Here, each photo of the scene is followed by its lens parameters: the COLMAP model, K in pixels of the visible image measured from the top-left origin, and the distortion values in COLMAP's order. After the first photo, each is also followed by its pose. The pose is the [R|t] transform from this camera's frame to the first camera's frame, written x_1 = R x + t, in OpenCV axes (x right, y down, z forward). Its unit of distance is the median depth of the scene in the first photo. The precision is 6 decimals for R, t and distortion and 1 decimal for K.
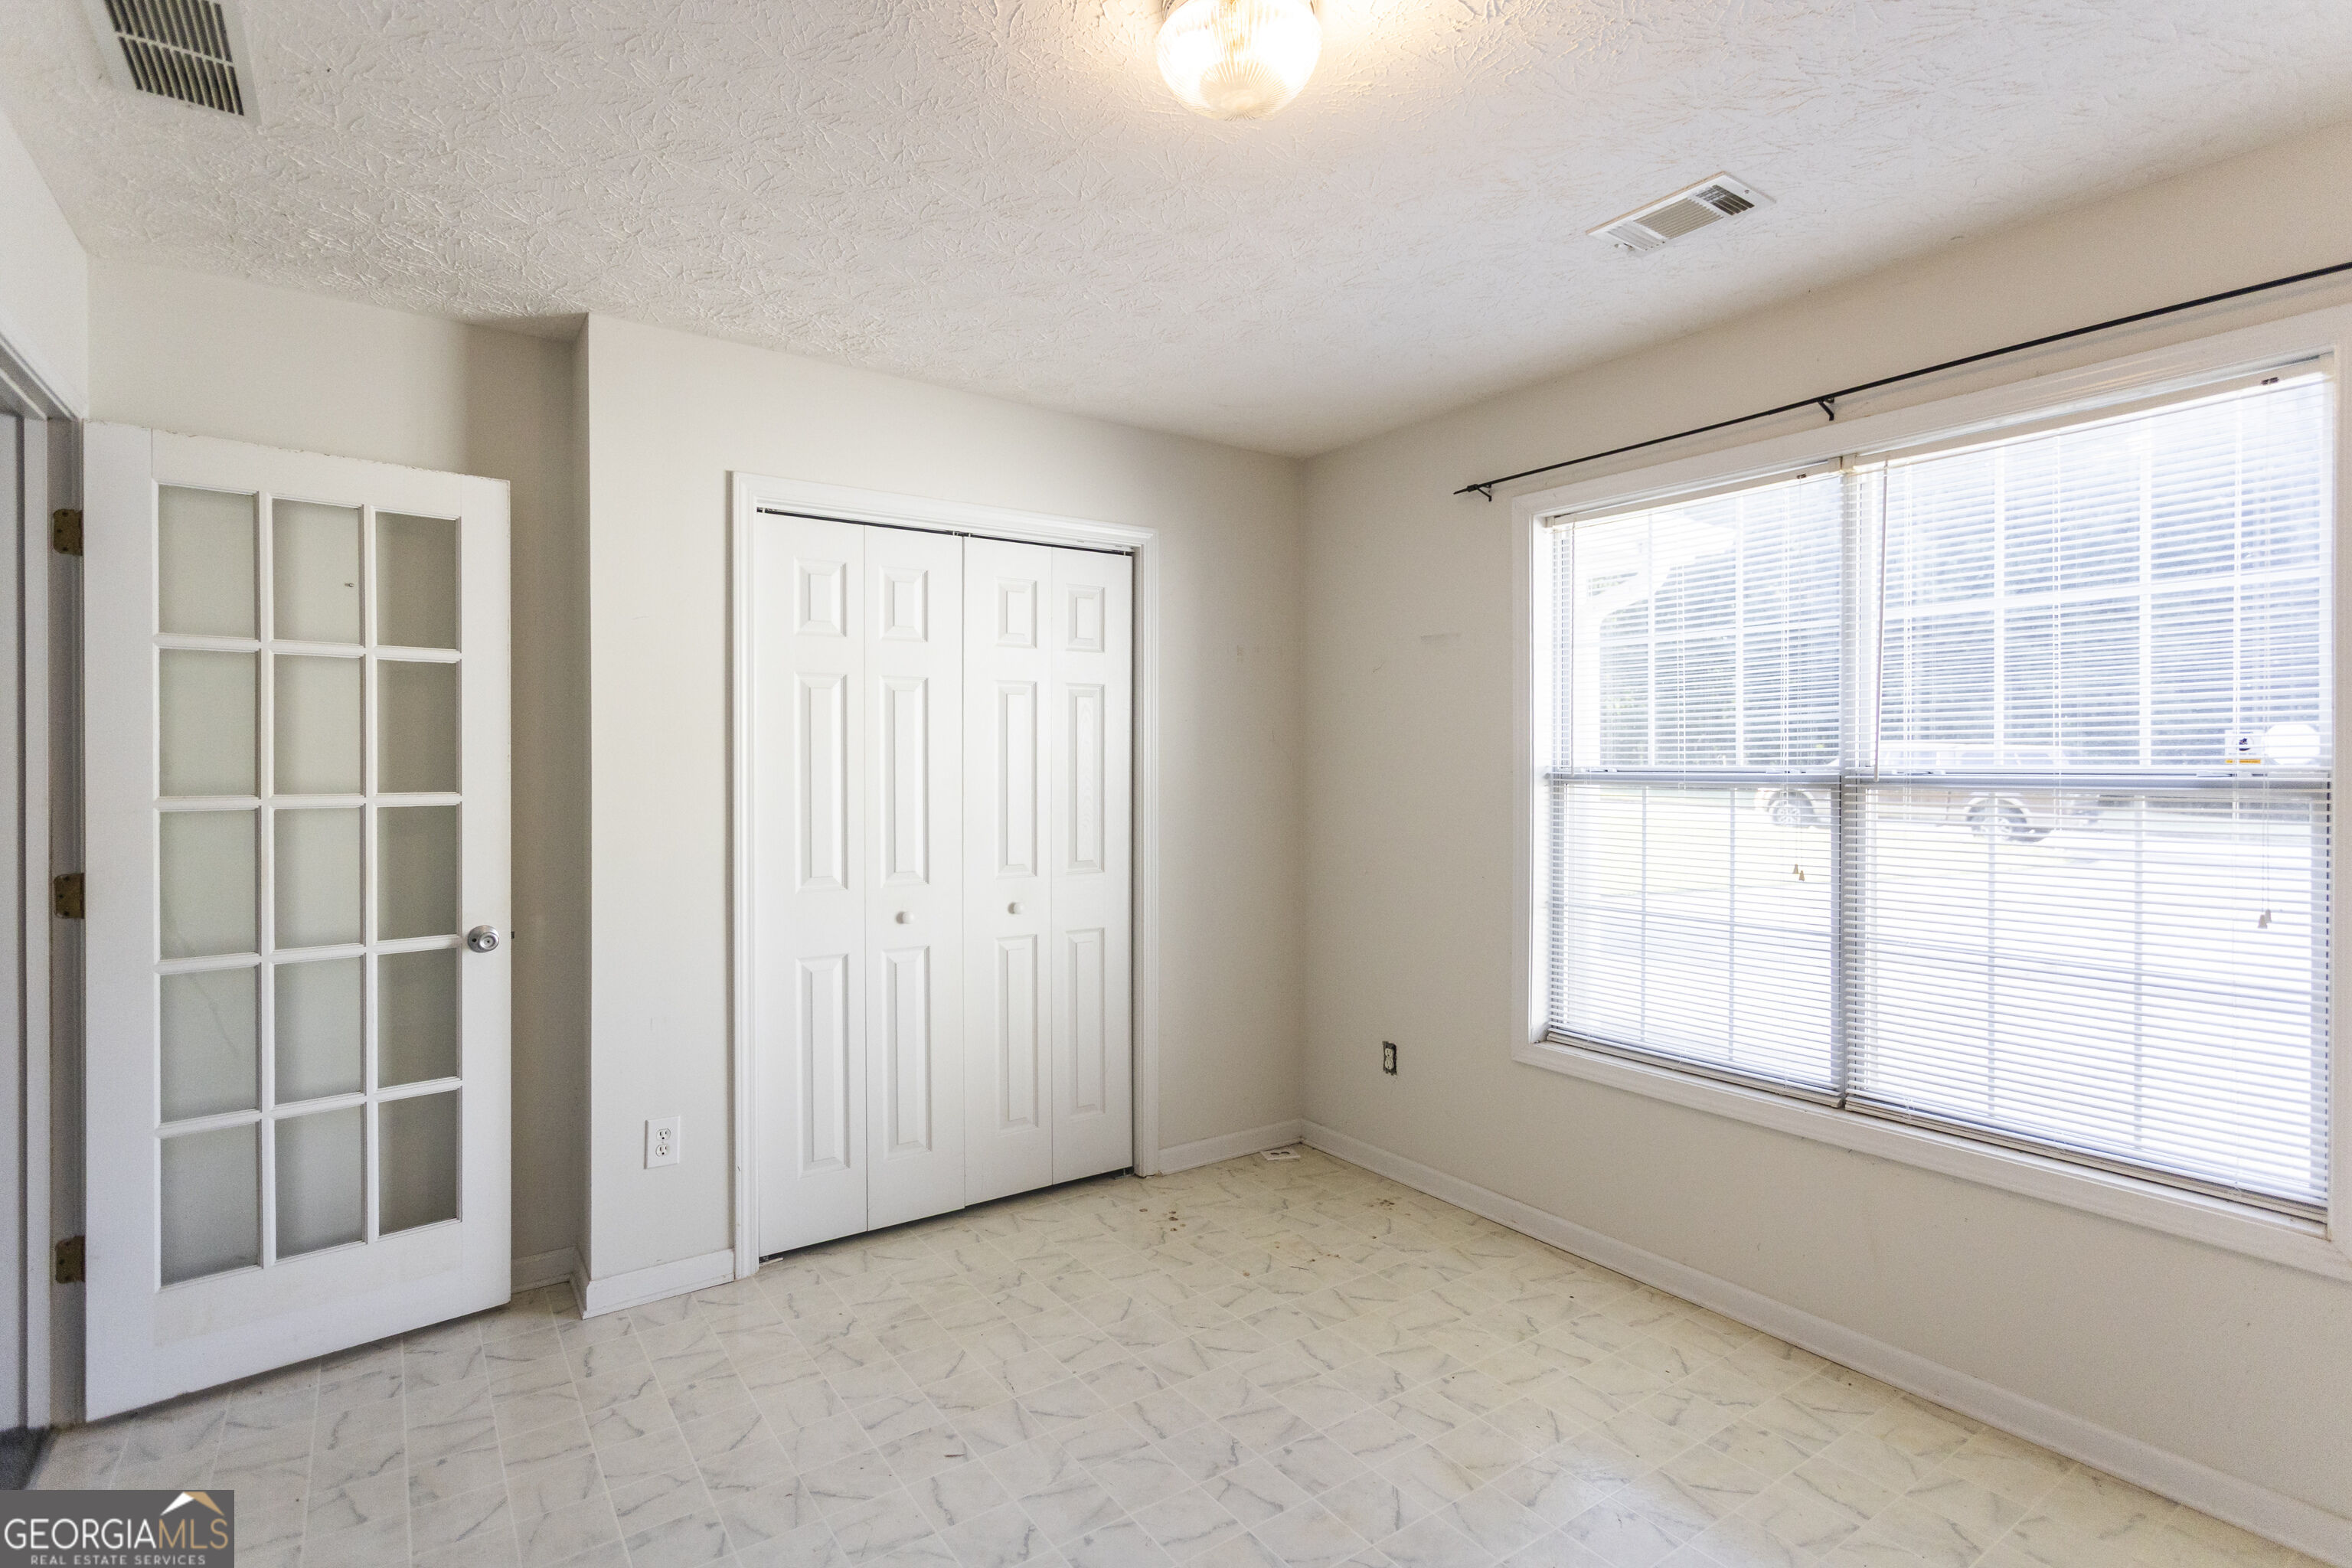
lens RADIAL K [[1136.1, 0, 1184.4], [0, 1136.1, 765.4], [0, 0, 1]] dist [0.000418, 0.001610]
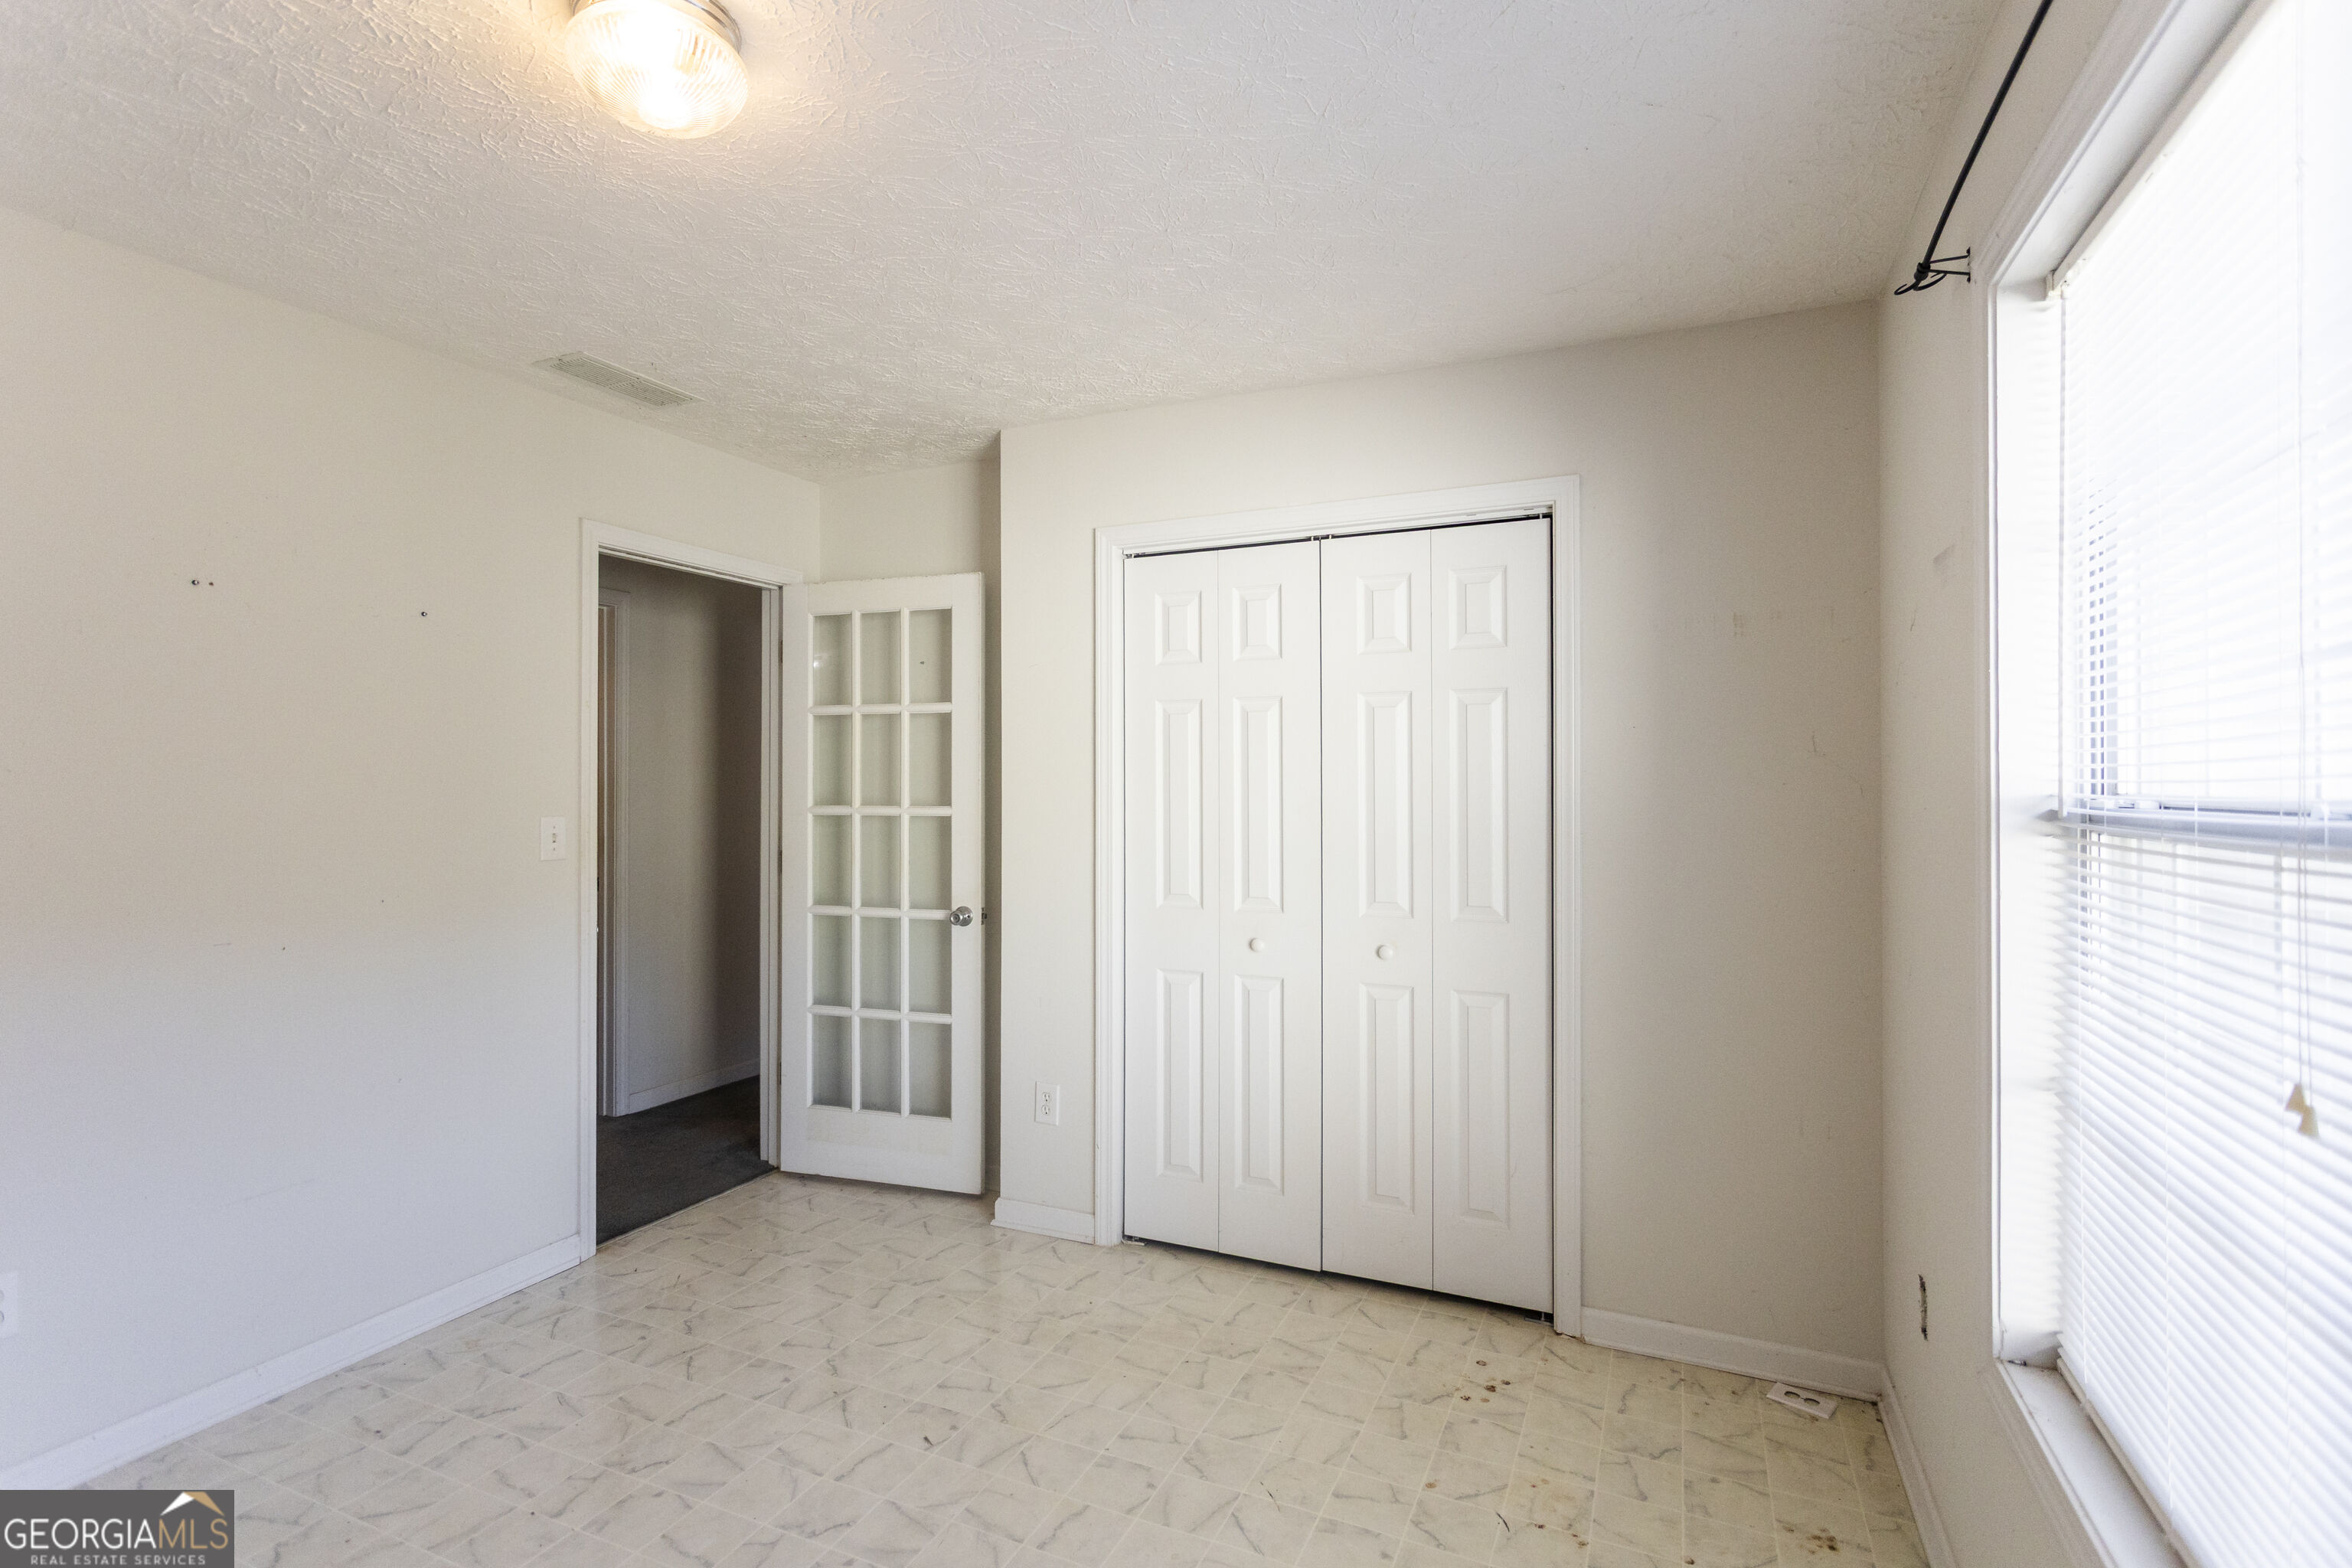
lens RADIAL K [[1136.1, 0, 1153.8], [0, 1136.1, 773.0], [0, 0, 1]] dist [0.000418, 0.001610]
pose [[0.499909, -0.007855, -0.866042, 0.610095], [-0.003903, 0.999928, -0.011323, -0.001605], [0.866069, 0.009041, 0.499842, 0.481002]]
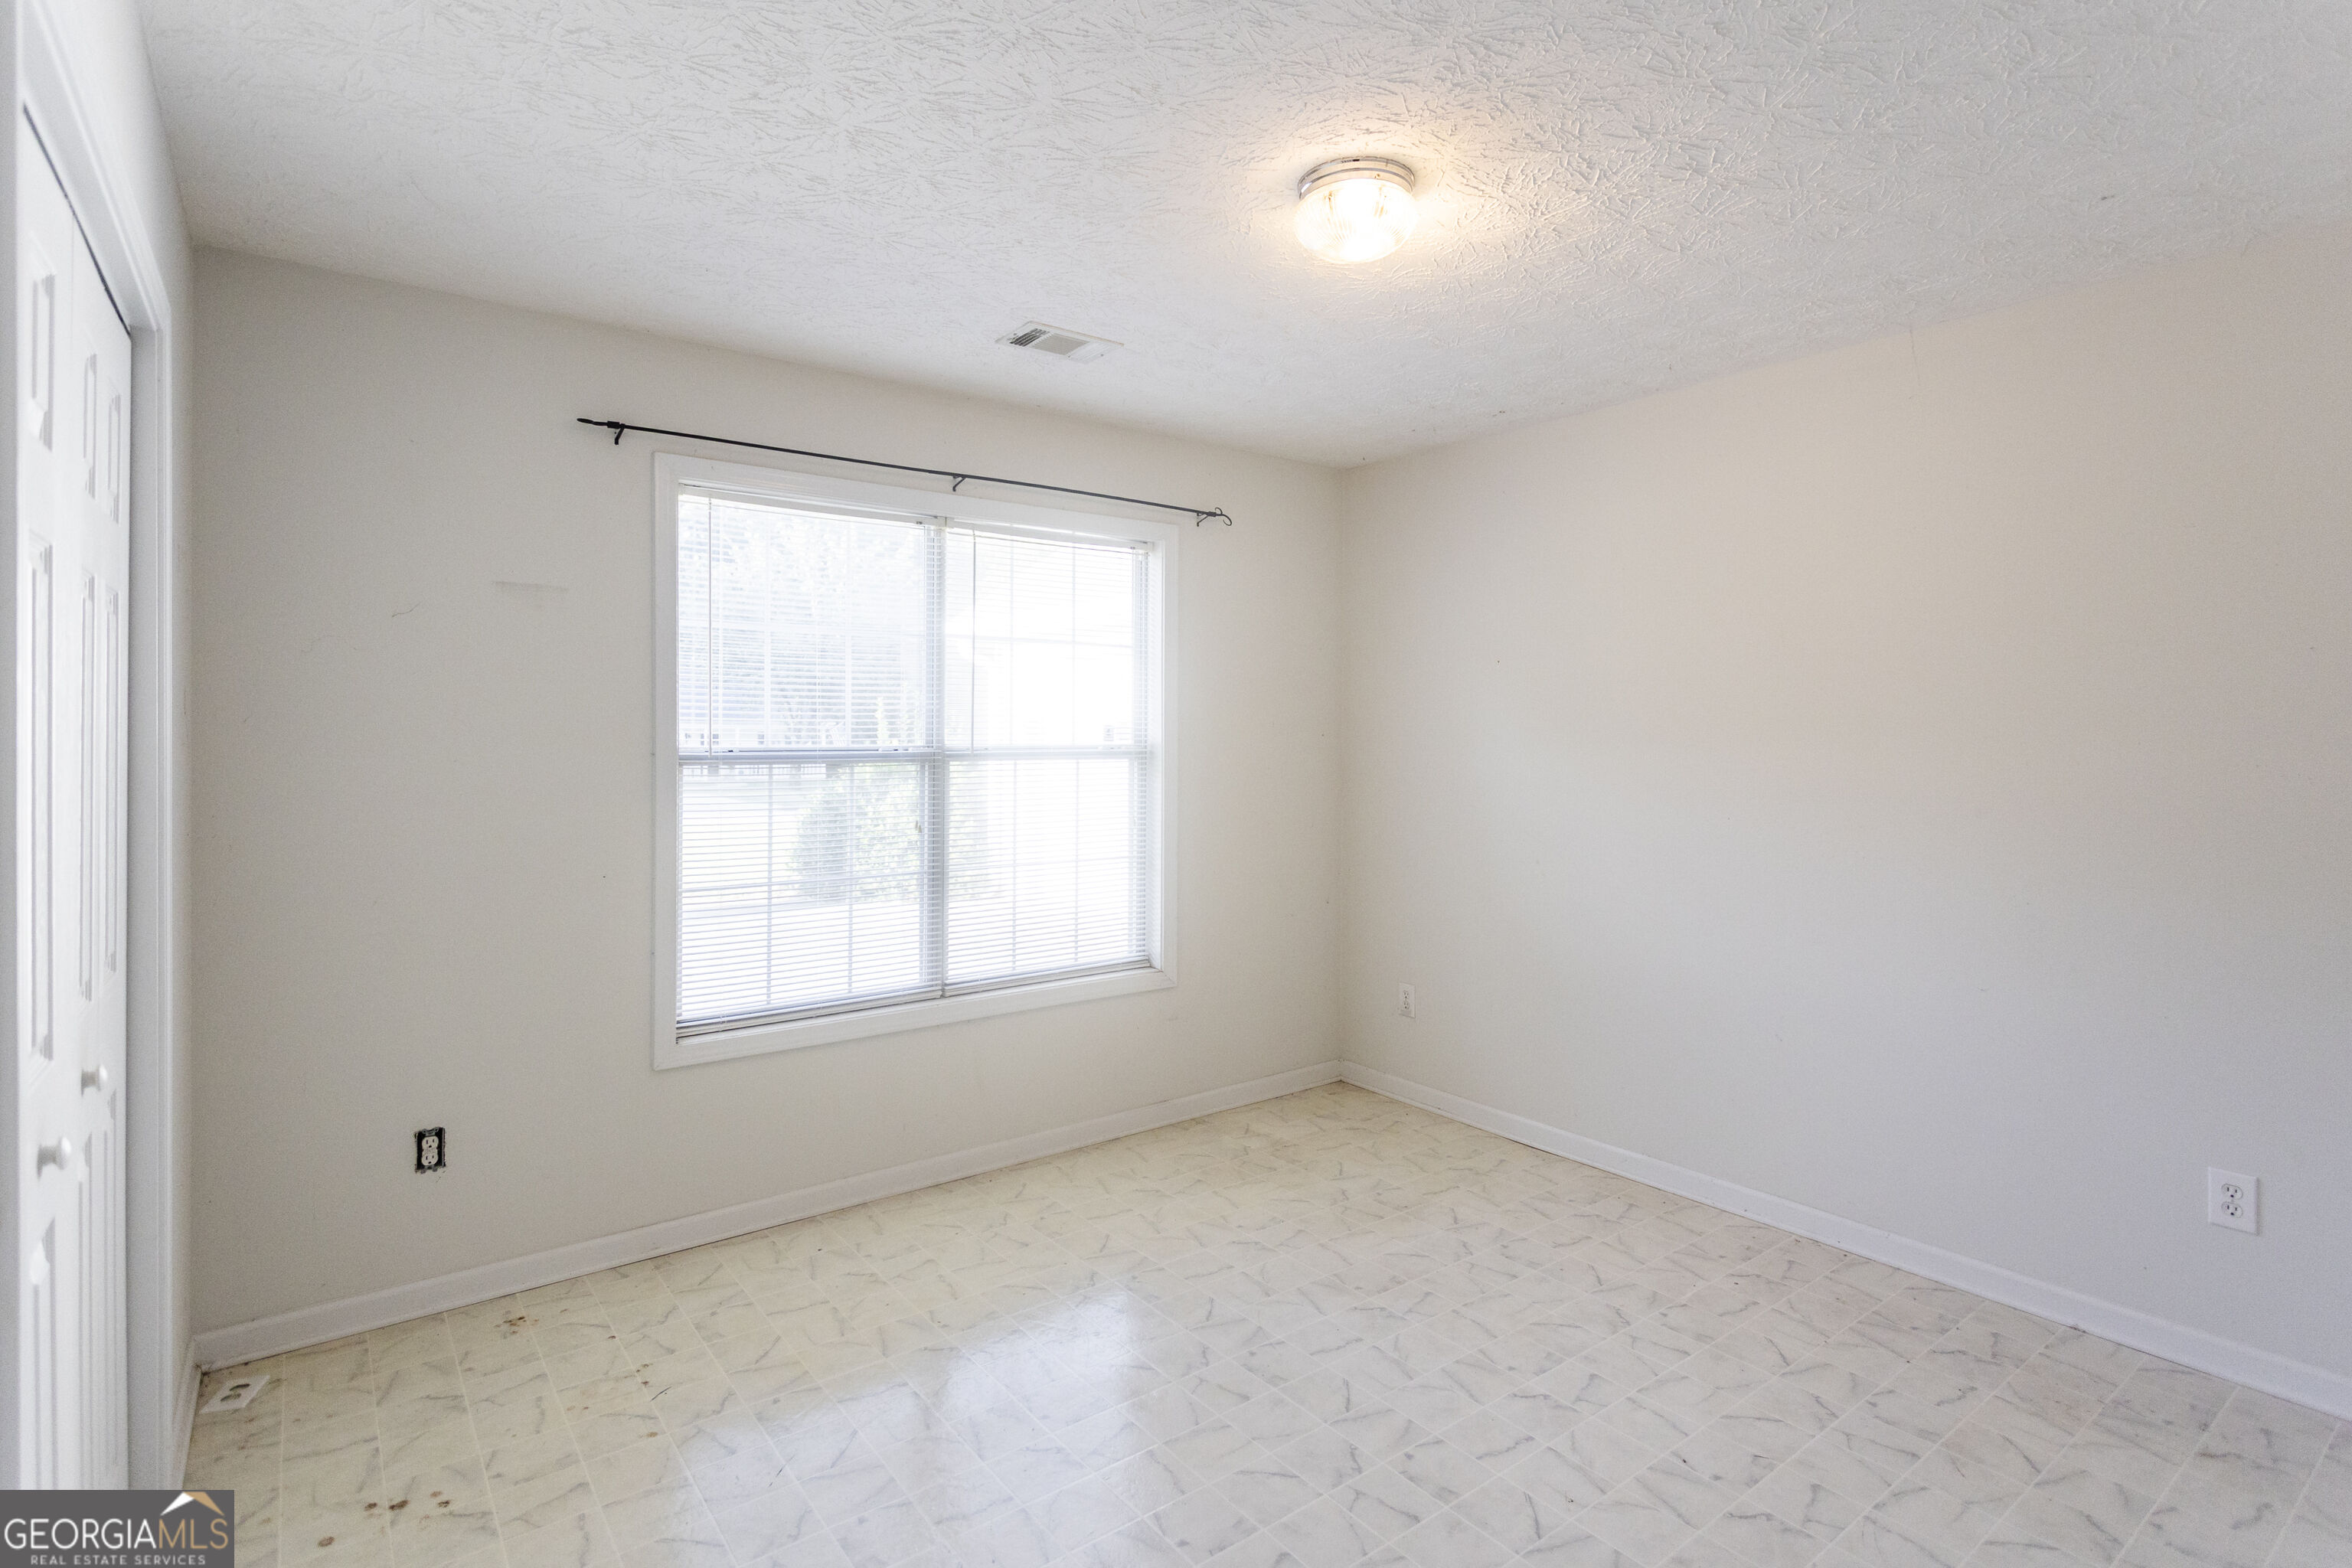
lens RADIAL K [[1136.1, 0, 1144.4], [0, 1136.1, 743.6], [0, 0, 1]] dist [0.000418, 0.001610]
pose [[-0.016387, -0.005210, 0.999852, -0.700807], [0.003713, 0.999979, 0.005272, -0.006861], [-0.999859, 0.003798, -0.016367, 0.697172]]
